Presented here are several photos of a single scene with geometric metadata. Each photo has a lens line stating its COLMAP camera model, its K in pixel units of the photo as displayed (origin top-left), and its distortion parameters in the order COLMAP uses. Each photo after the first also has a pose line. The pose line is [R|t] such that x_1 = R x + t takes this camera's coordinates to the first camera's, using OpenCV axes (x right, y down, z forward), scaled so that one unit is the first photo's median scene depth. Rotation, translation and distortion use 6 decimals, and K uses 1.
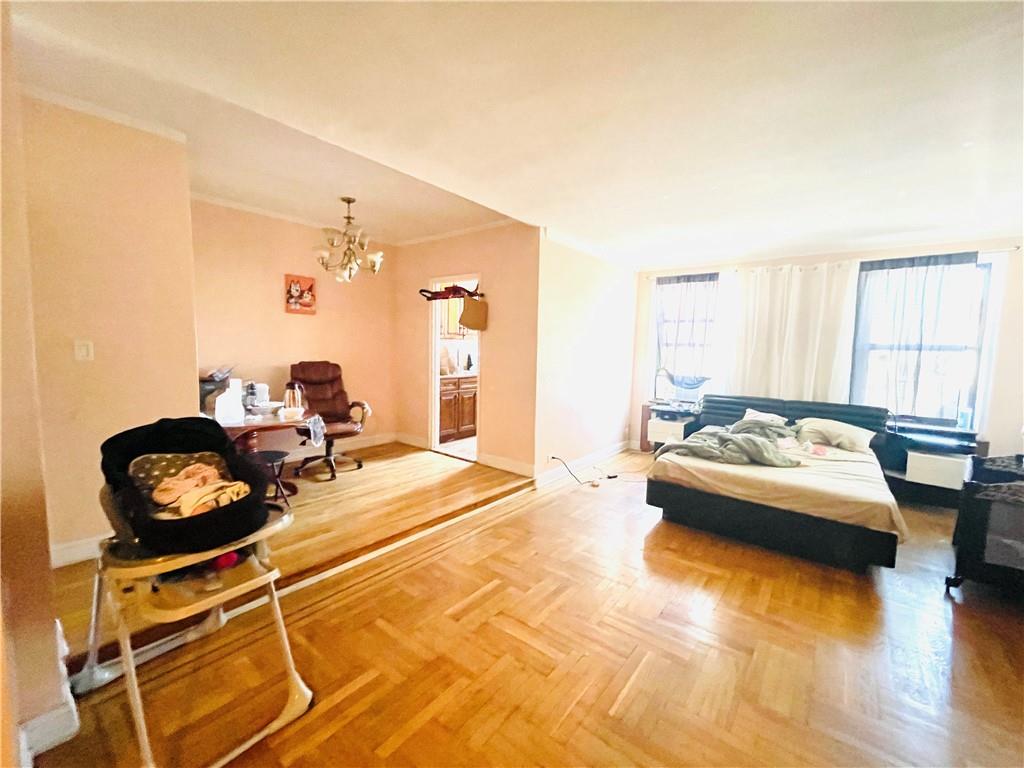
lens RADIAL K [[417.9, 0, 532.1], [0, 417.9, 383.5], [0, 0, 1]] dist [-0.002668, -0.000125]
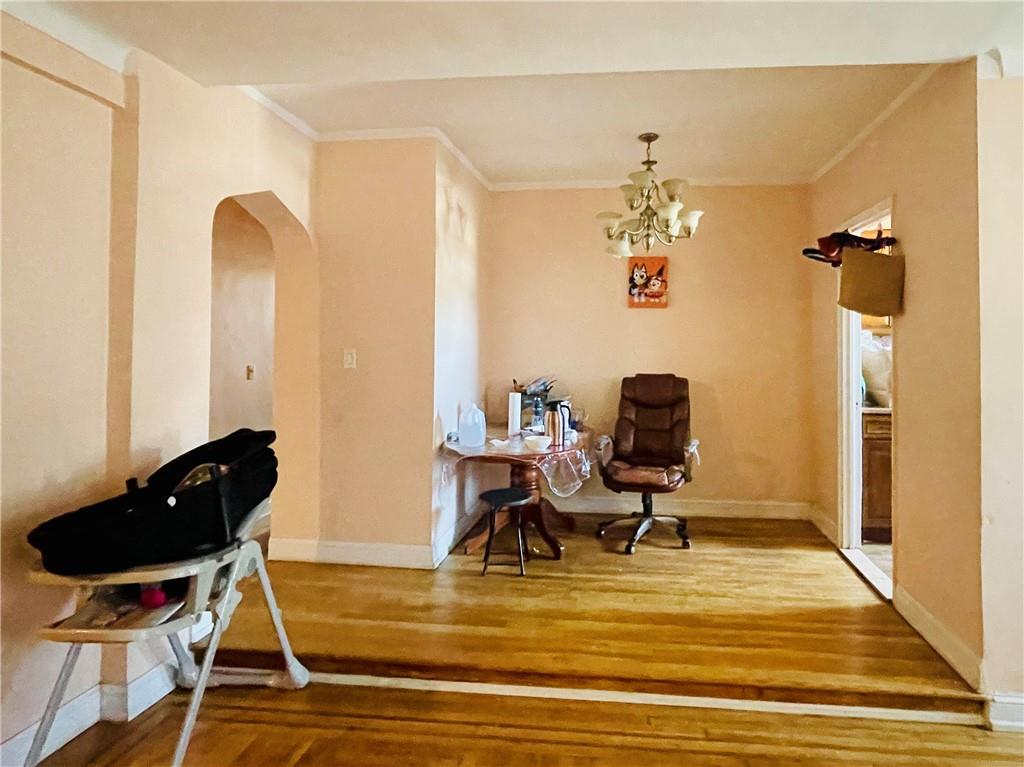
lens RADIAL K [[606.6, 0, 509.7], [0, 606.6, 336.2], [0, 0, 1]] dist [-0.000473, -0.001889]
pose [[0.525055, -0.030301, -0.850529, 0.223646], [-0.069457, 0.994507, -0.078308, -0.021301], [0.848229, 0.100191, 0.520066, 0.274620]]
